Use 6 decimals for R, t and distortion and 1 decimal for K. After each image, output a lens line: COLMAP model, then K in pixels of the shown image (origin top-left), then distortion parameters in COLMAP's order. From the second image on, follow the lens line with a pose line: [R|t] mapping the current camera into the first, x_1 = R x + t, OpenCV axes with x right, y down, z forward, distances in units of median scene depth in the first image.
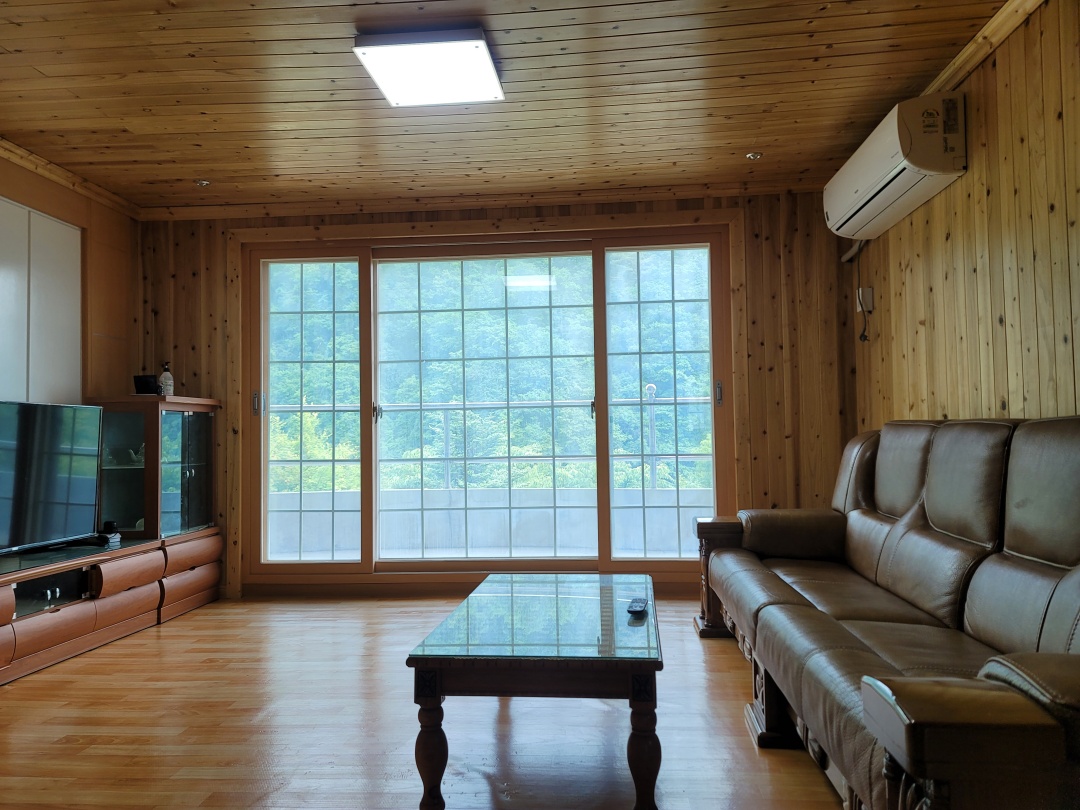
lens RADIAL K [[782.3, 0, 544.0], [0, 782.3, 406.1], [0, 0, 1]] dist [0.050492, -0.035449]
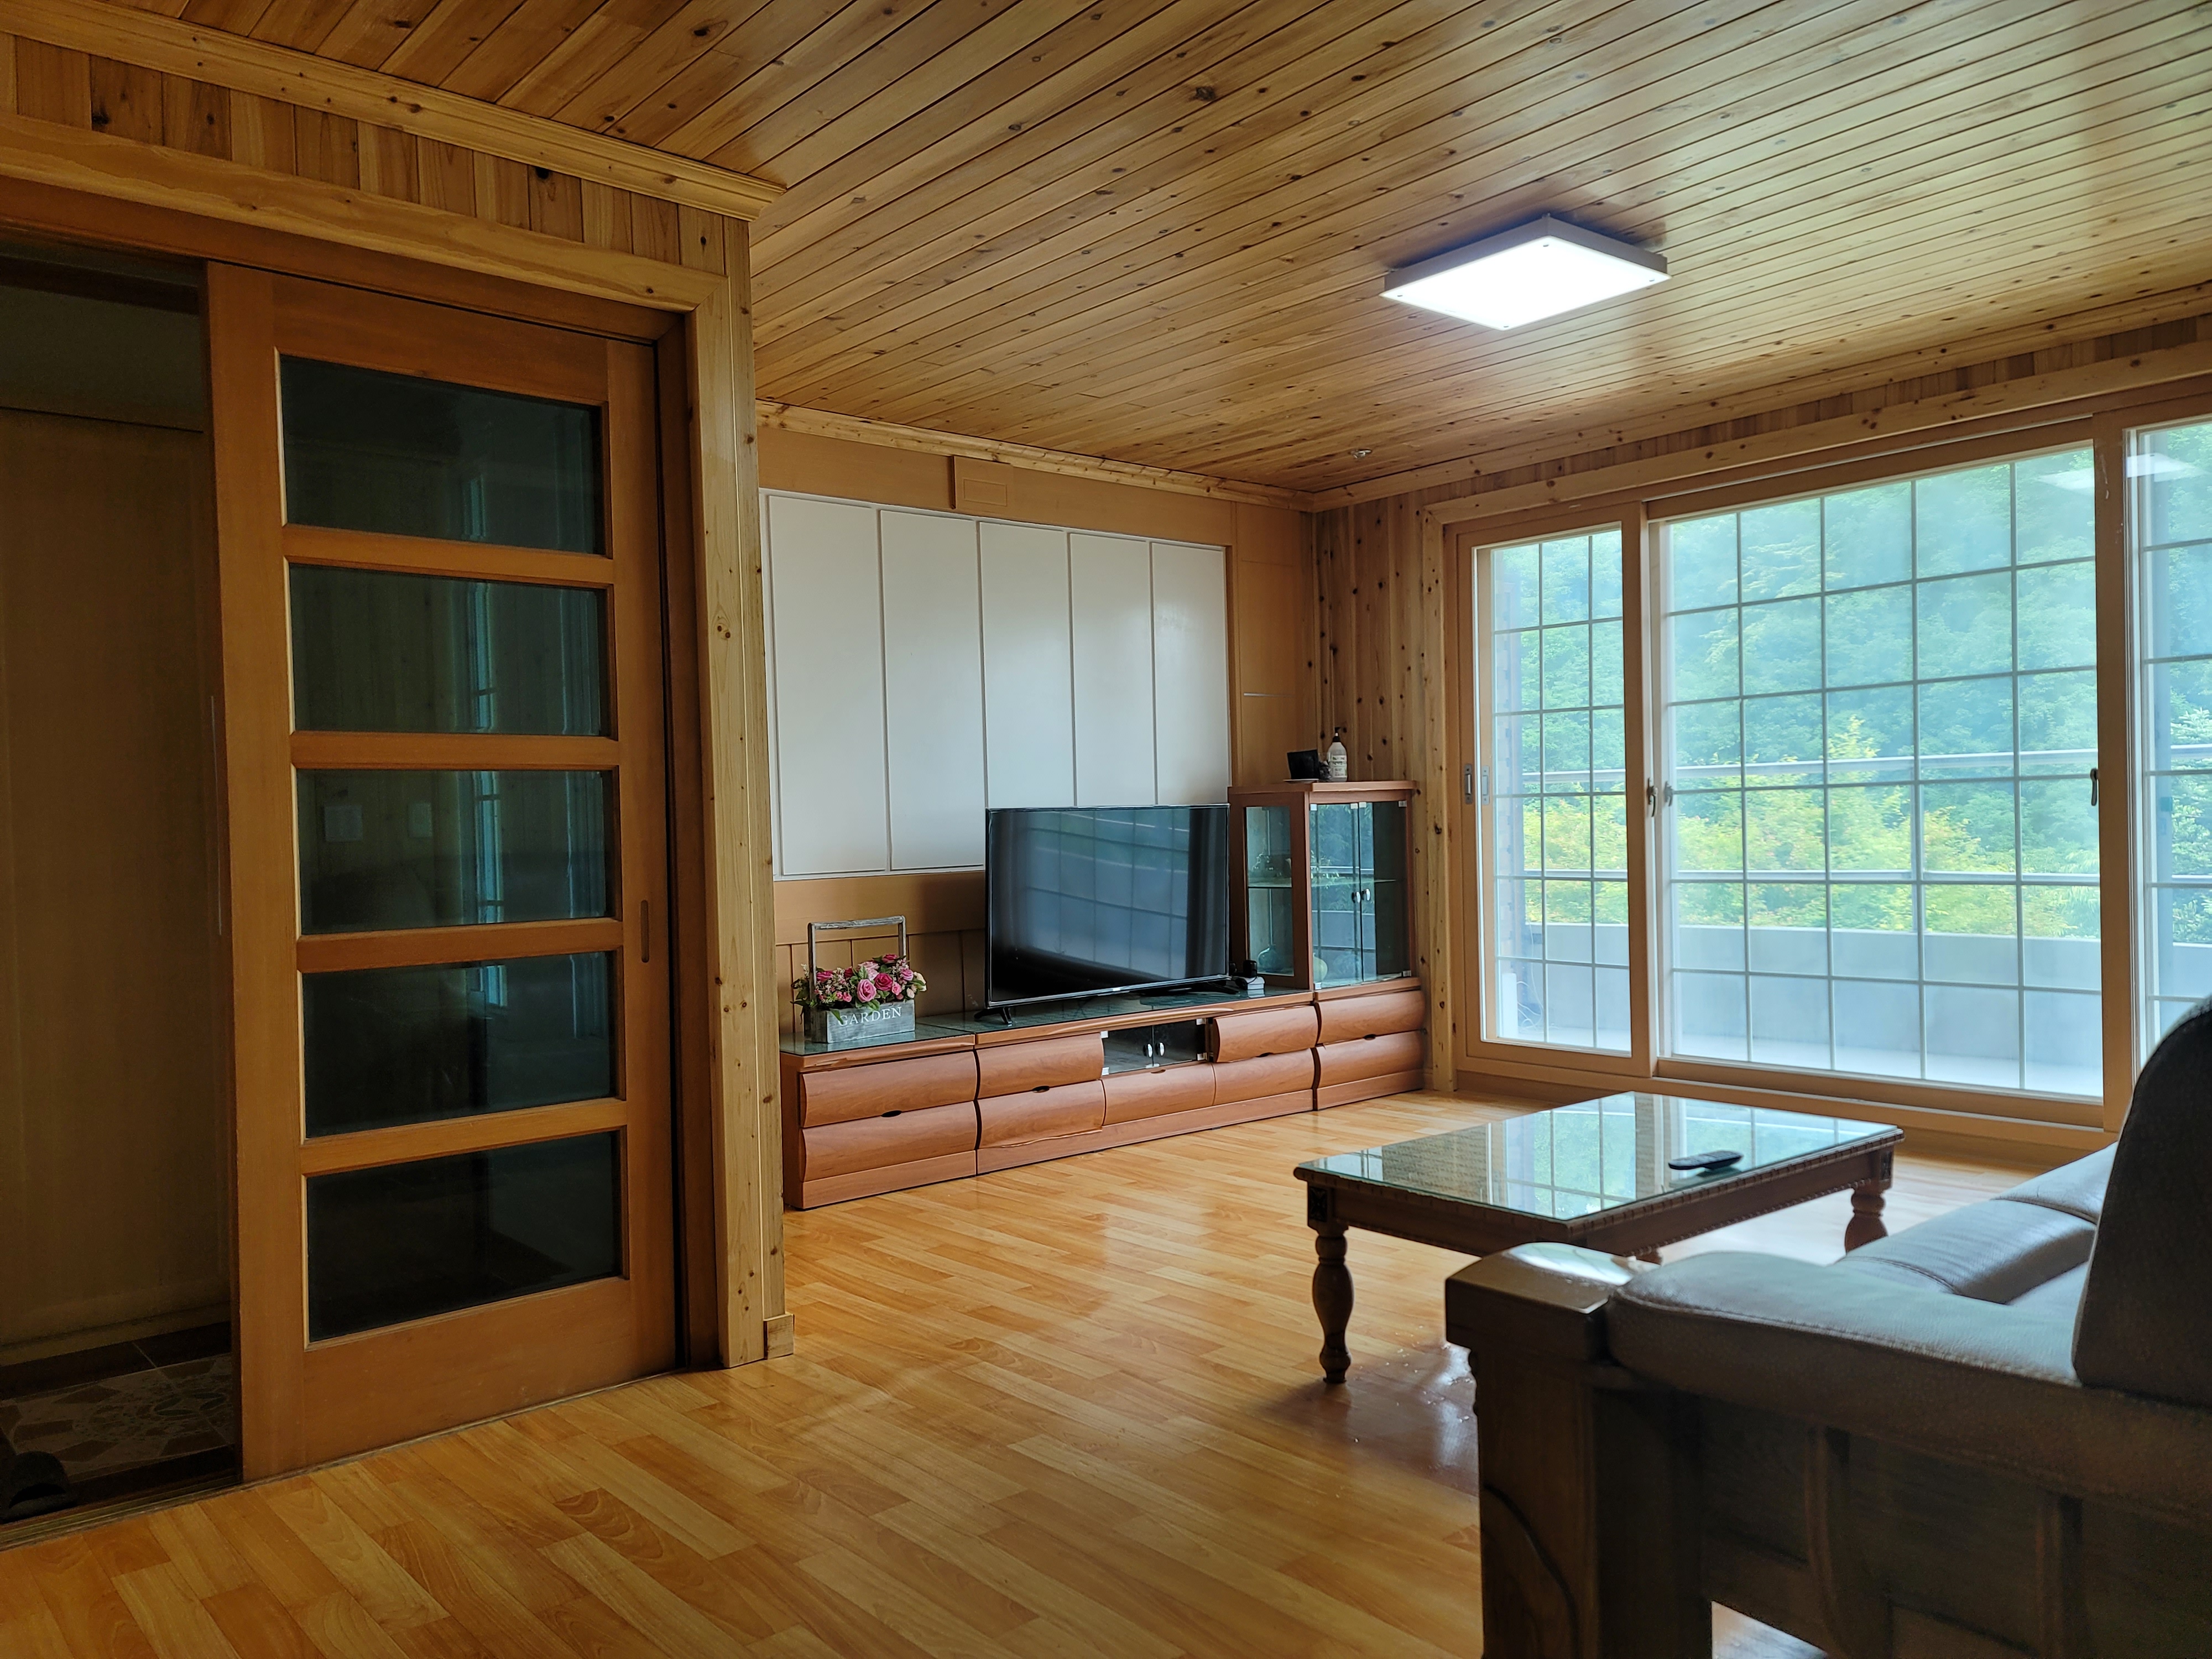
lens RADIAL K [[1602.3, 0, 1099.6], [0, 1602.3, 832.8], [0, 0, 1]] dist [0.050492, -0.035449]
pose [[0.708788, 0.004135, -0.705409, 0.325952], [0.044206, 0.997757, 0.050266, -0.042365], [0.704035, -0.066811, 0.707016, -0.102799]]
